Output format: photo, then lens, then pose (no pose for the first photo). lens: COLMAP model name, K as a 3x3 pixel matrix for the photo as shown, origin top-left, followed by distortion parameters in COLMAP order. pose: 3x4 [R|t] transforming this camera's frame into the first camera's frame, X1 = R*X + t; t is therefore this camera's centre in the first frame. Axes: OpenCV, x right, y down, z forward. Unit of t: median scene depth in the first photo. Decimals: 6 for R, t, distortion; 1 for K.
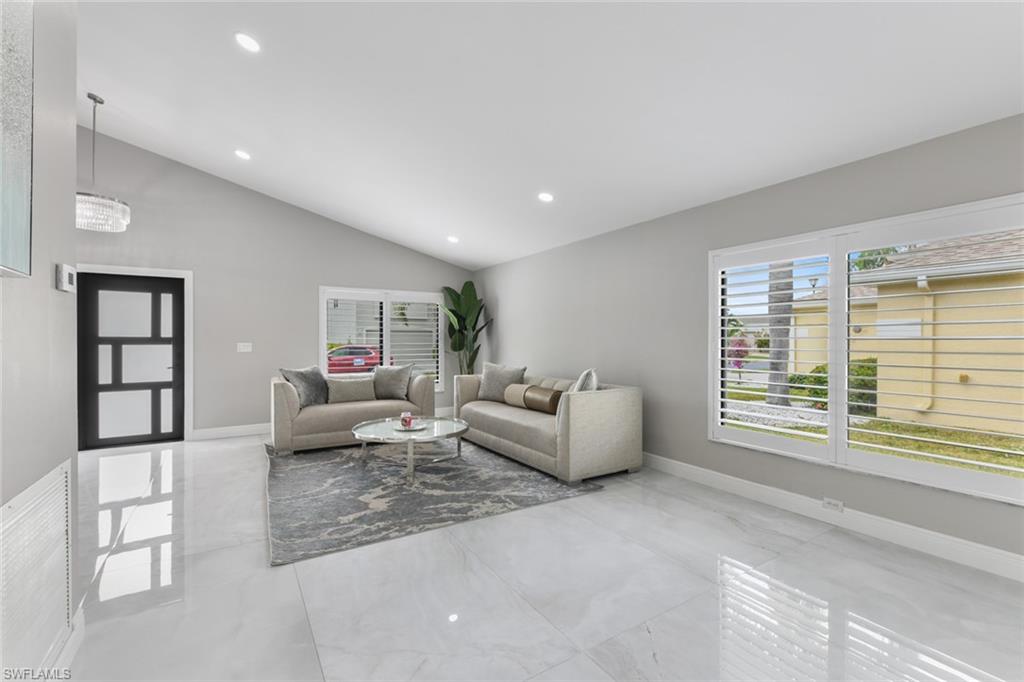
lens RADIAL K [[443.2, 0, 501.7], [0, 443.2, 339.2], [0, 0, 1]] dist [0.002226, -0.002715]
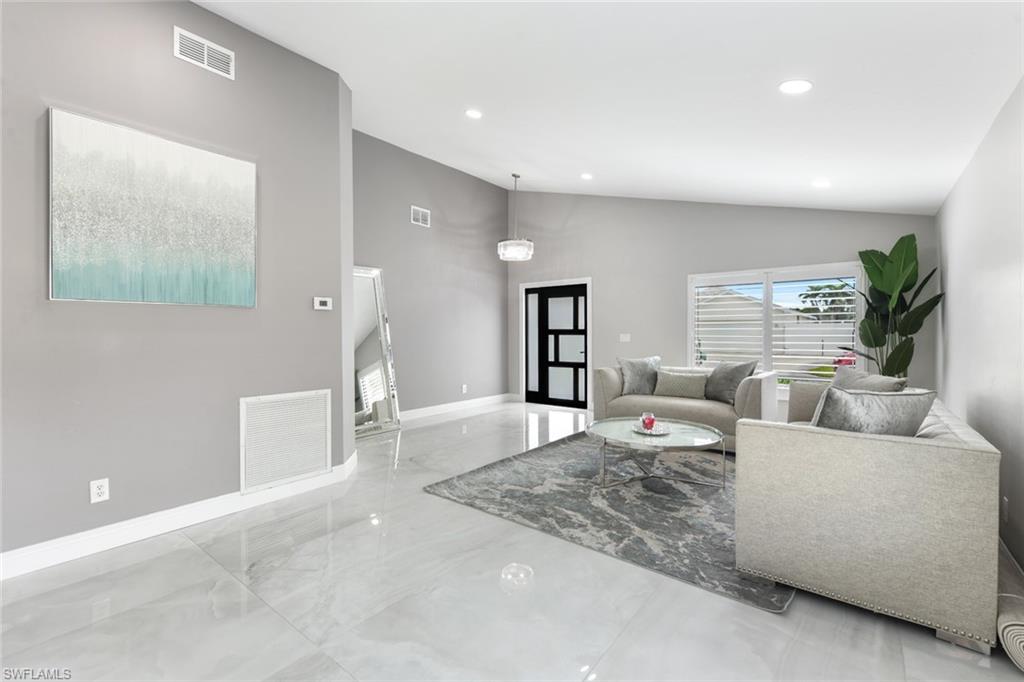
lens RADIAL K [[443.2, 0, 516.9], [0, 443.2, 335.6], [0, 0, 1]] dist [0.002226, -0.002715]
pose [[0.344164, 0.006931, -0.938884, 0.523235], [0.005325, 0.999942, 0.009333, 0.001197], [0.938894, -0.008212, 0.344108, 0.449384]]
